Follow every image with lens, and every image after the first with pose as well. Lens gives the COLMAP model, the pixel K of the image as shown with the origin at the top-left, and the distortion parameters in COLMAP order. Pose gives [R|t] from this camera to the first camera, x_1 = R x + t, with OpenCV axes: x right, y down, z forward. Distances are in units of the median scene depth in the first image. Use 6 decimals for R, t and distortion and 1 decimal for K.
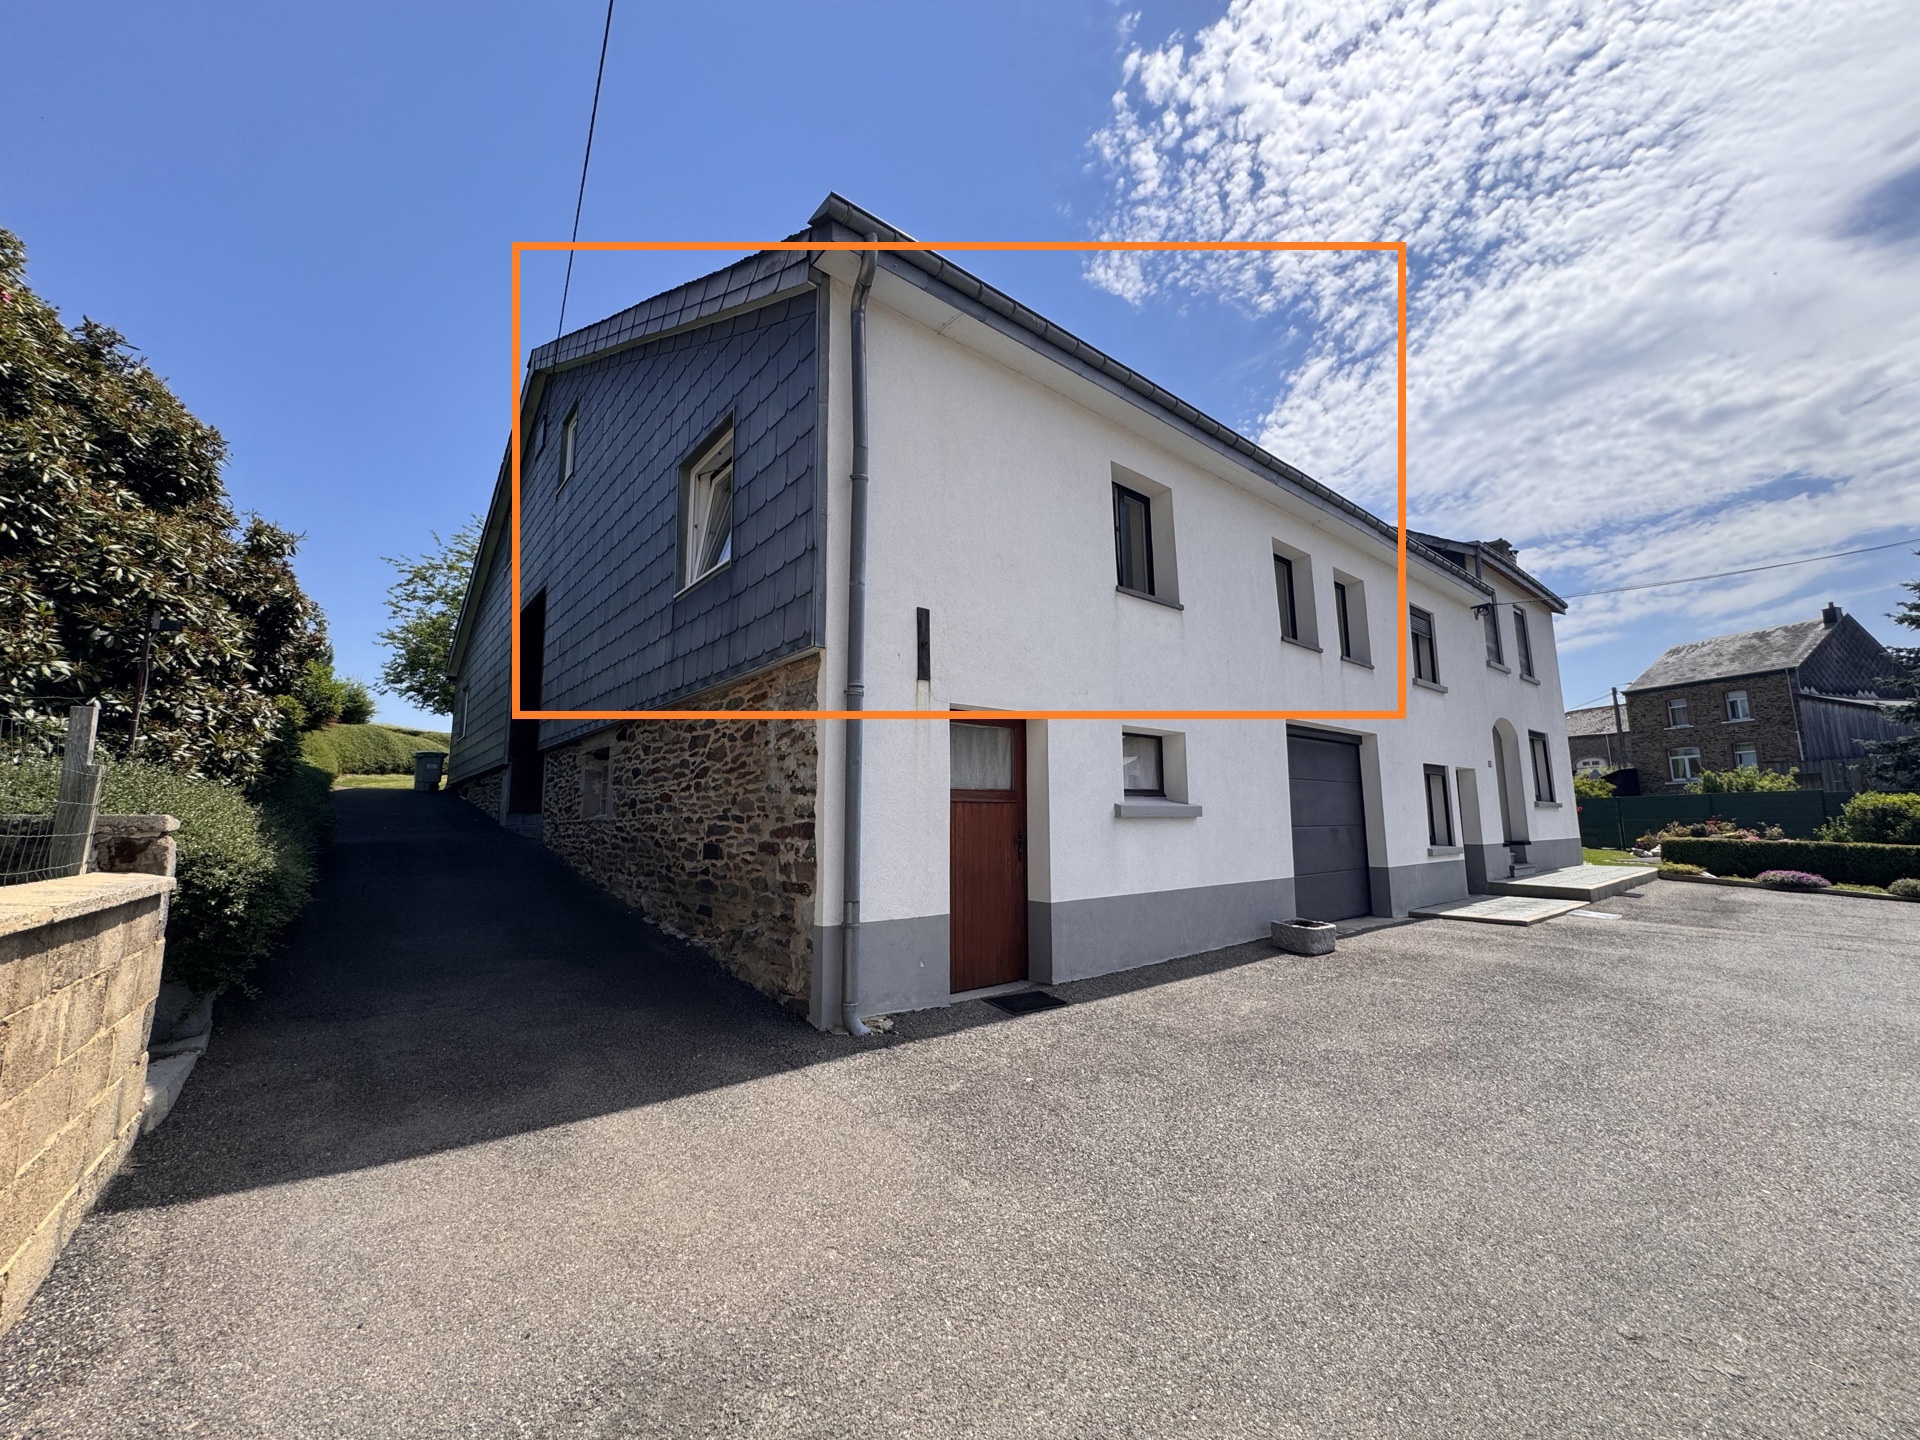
lens RADIAL K [[769.6, 0, 957.7], [0, 769.6, 711.9], [0, 0, 1]] dist [-0.003867, -0.000312]
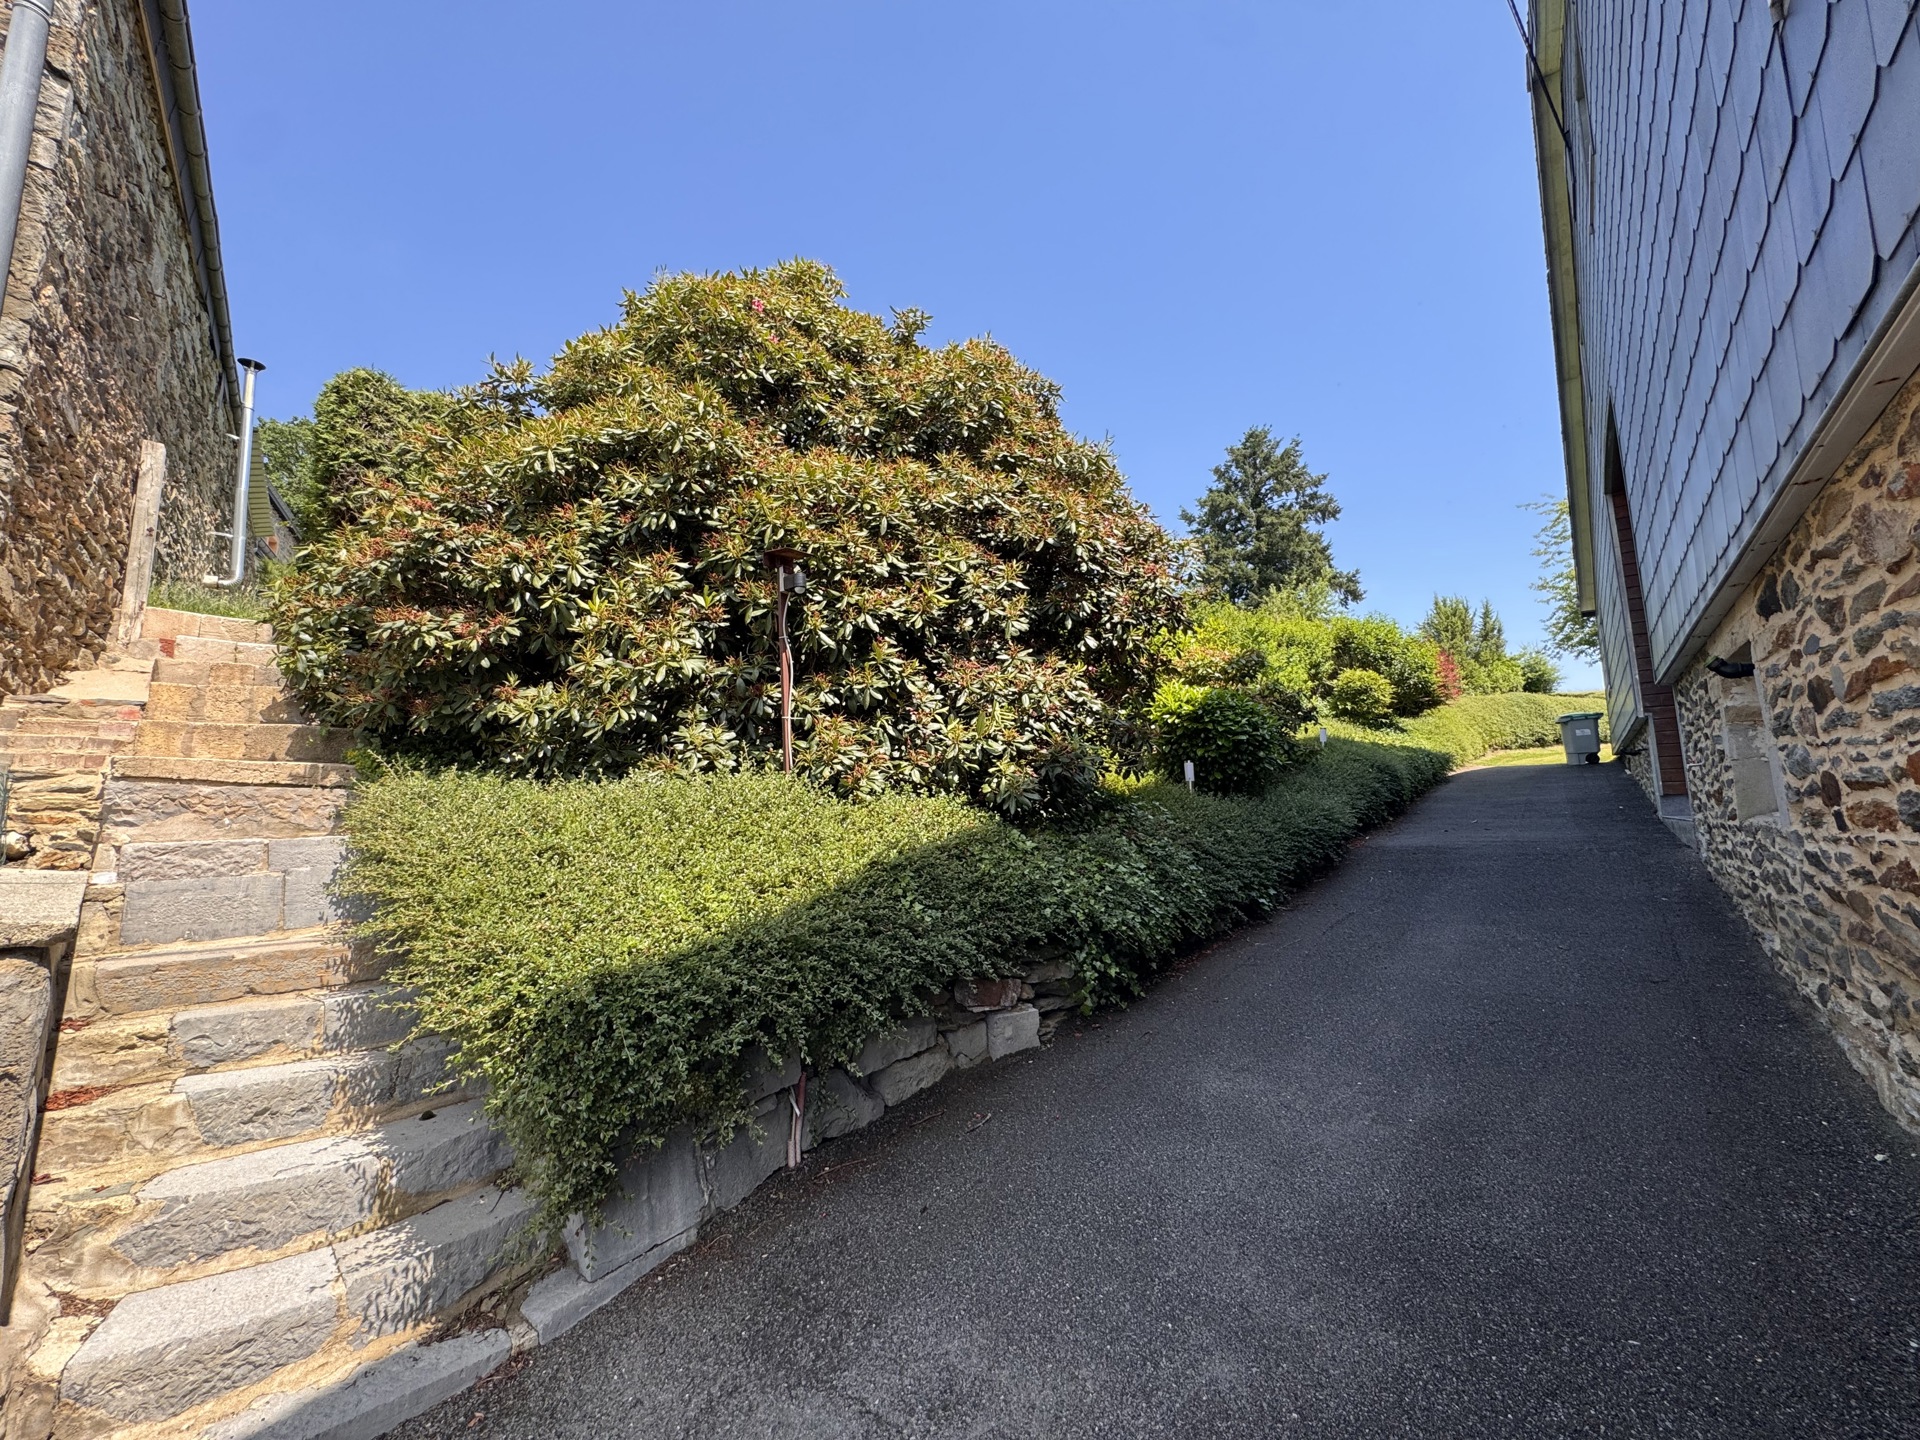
lens RADIAL K [[769.6, 0, 956.2], [0, 769.6, 721.6], [0, 0, 1]] dist [-0.003867, -0.000312]
pose [[0.204220, -0.113809, -0.972287, -0.074522], [0.158233, 0.983996, -0.081944, 0.024397], [0.966052, -0.137113, 0.218960, 0.237110]]
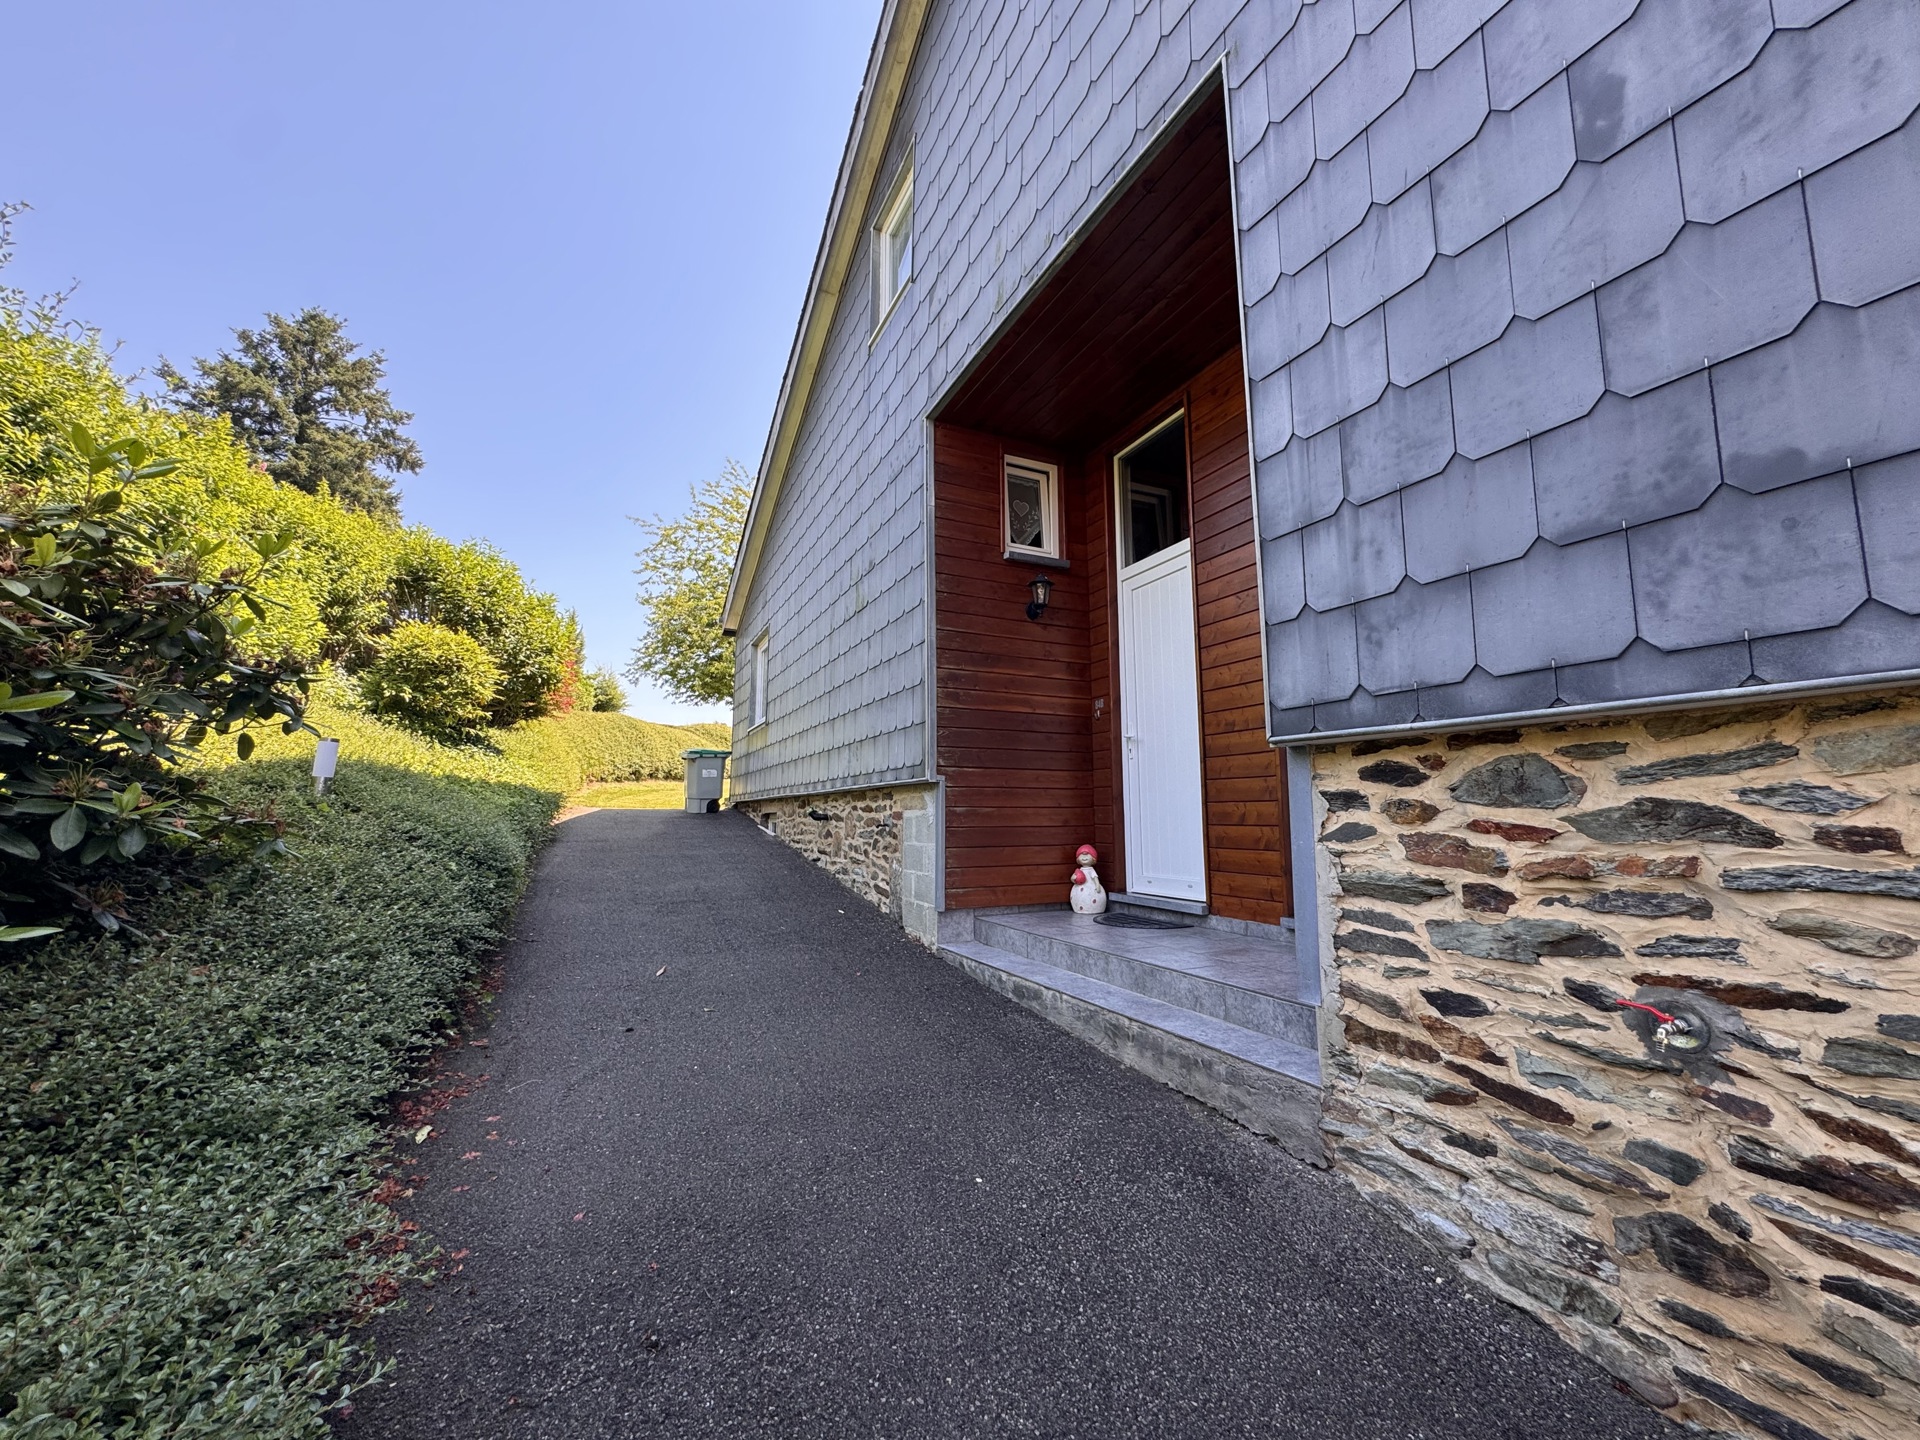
lens RADIAL K [[769.6, 0, 964.8], [0, 769.6, 716.6], [0, 0, 1]] dist [-0.003867, -0.000312]
pose [[0.972067, -0.021783, -0.233689, -0.339945], [0.026313, 0.999521, 0.016287, 0.021139], [0.233222, -0.021982, 0.972175, 0.447952]]
